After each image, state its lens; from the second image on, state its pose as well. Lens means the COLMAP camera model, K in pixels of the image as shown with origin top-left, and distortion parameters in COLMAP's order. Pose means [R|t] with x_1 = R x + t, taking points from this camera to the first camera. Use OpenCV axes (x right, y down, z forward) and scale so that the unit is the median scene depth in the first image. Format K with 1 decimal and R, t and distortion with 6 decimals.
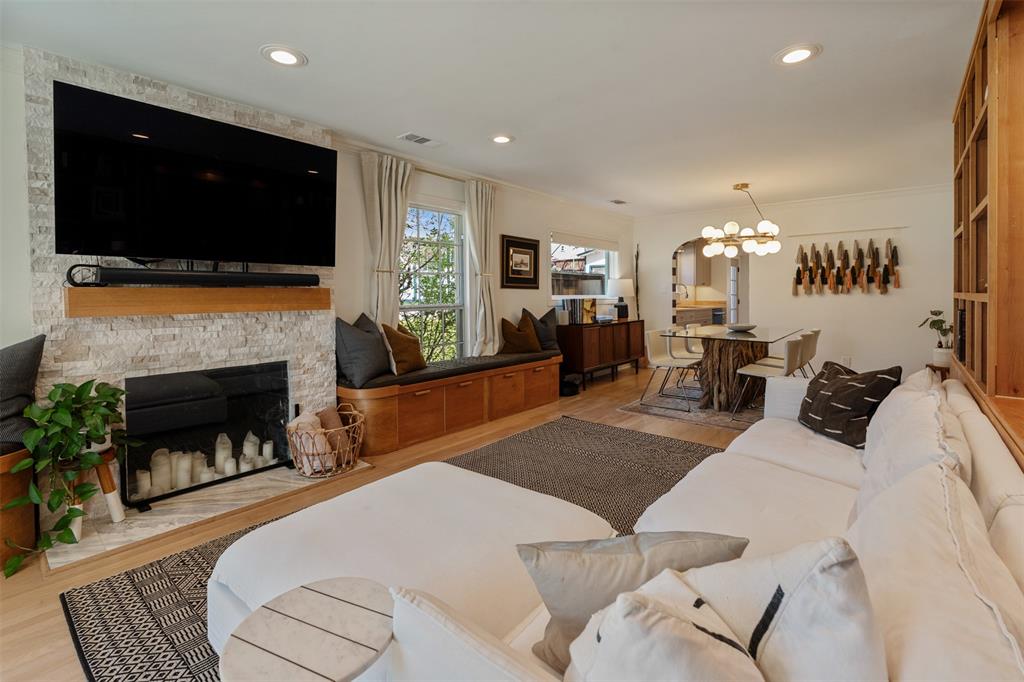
lens RADIAL K [[462.5, 0, 510.6], [0, 462.5, 301.2], [0, 0, 1]] dist [-0.004898, 0.000103]
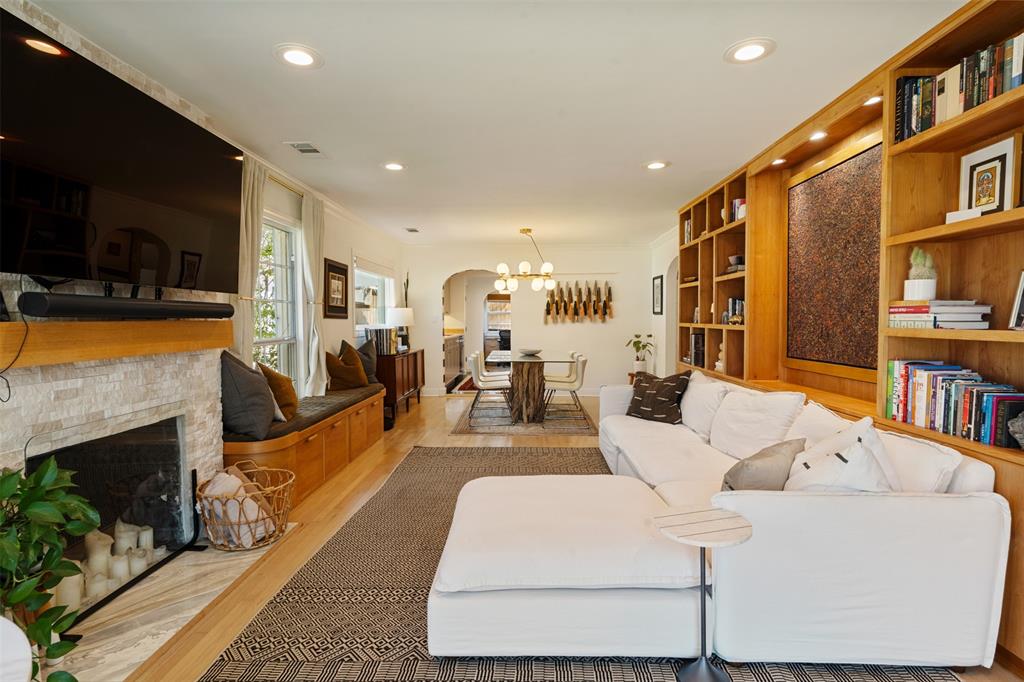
lens RADIAL K [[526.8, 0, 512.0], [0, 526.8, 341.0], [0, 0, 1]] dist [0.000002, -0.000858]
pose [[0.778698, -0.025635, 0.626875, -0.563257], [0.011617, 0.999583, 0.026445, -0.010212], [-0.627292, -0.013310, 0.778671, -0.022999]]
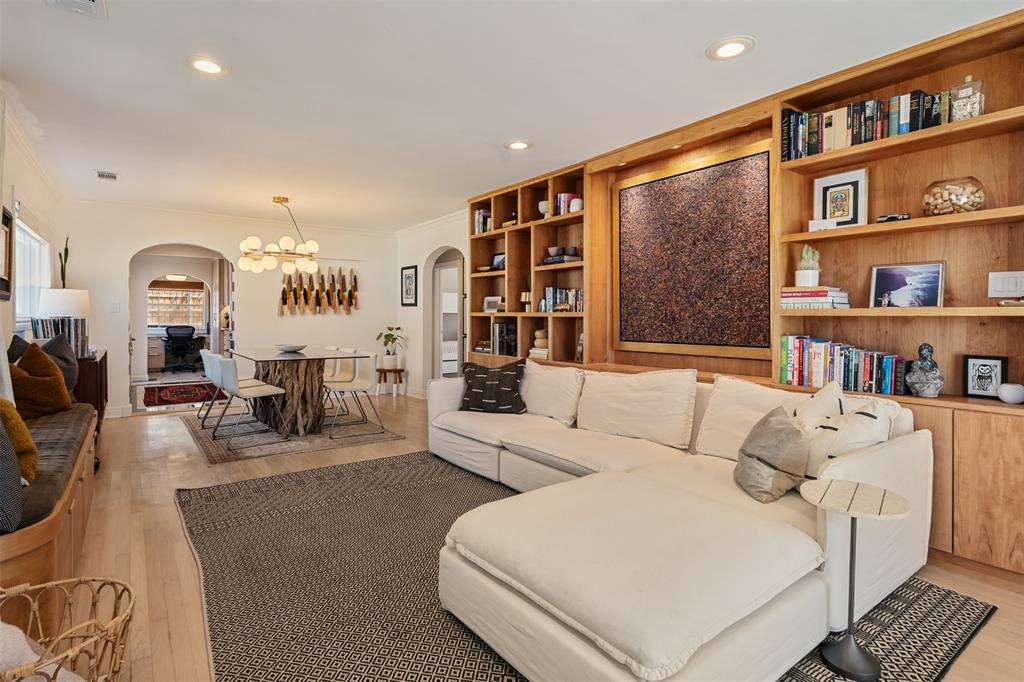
lens RADIAL K [[525.7, 0, 508.5], [0, 525.7, 319.5], [0, 0, 1]] dist [-0.005145, 0.000593]
pose [[0.239482, -0.001968, 0.970899, -0.668931], [0.014383, 0.999895, -0.001521, 0.008437], [-0.970794, 0.014329, 0.239485, 0.448495]]
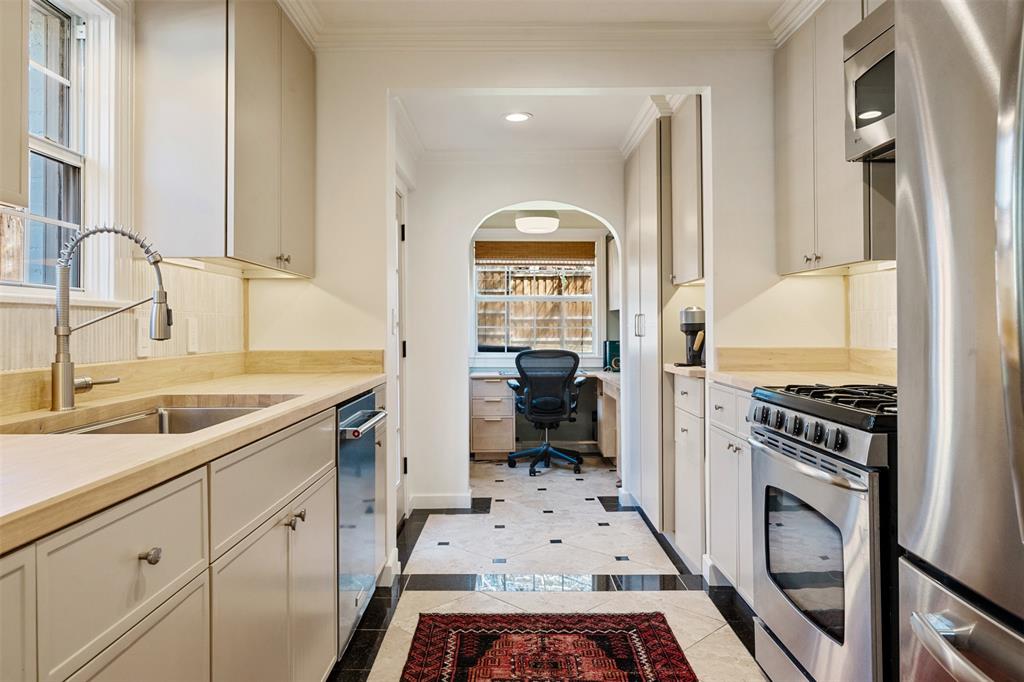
lens RADIAL K [[713.9, 0, 511.1], [0, 713.9, 324.6], [0, 0, 1]] dist [0.002008, 0.000080]
pose [[0.759108, 0.004011, 0.650952, 0.782767], [0.011669, 0.999736, -0.019769, -0.013861], [-0.650860, 0.022603, 0.758861, 1.919869]]
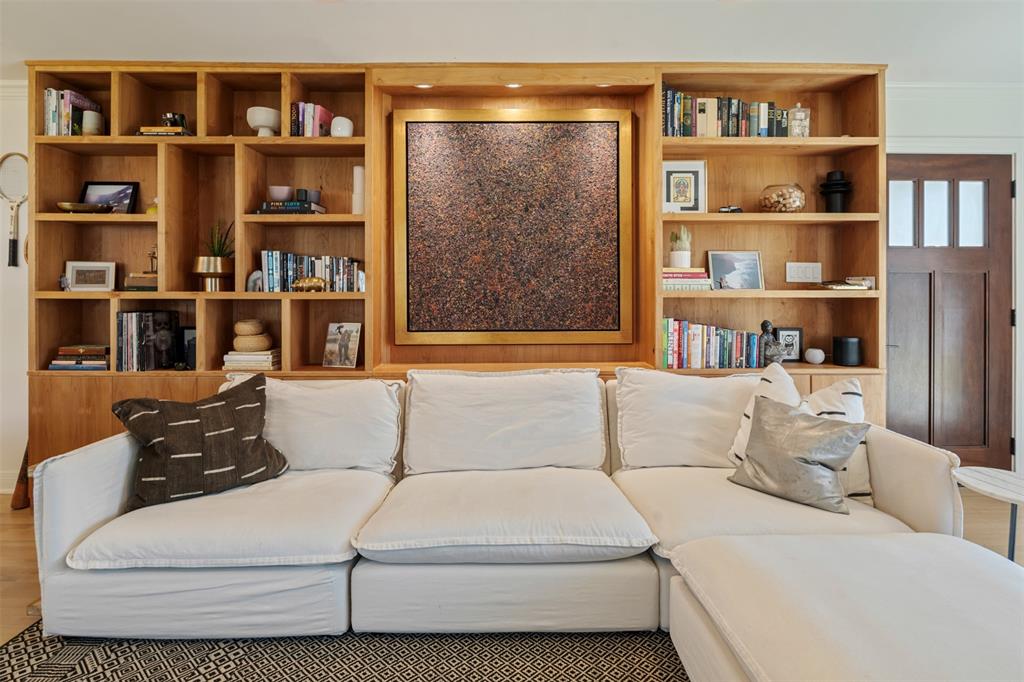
lens RADIAL K [[501.4, 0, 515.6], [0, 501.4, 287.5], [0, 0, 1]] dist [-0.001834, 0.000314]
pose [[-0.658471, 0.006511, 0.752578, -0.154763], [0.016591, 0.999845, 0.005866, -0.016545], [-0.752423, 0.016348, -0.658477, 0.917045]]
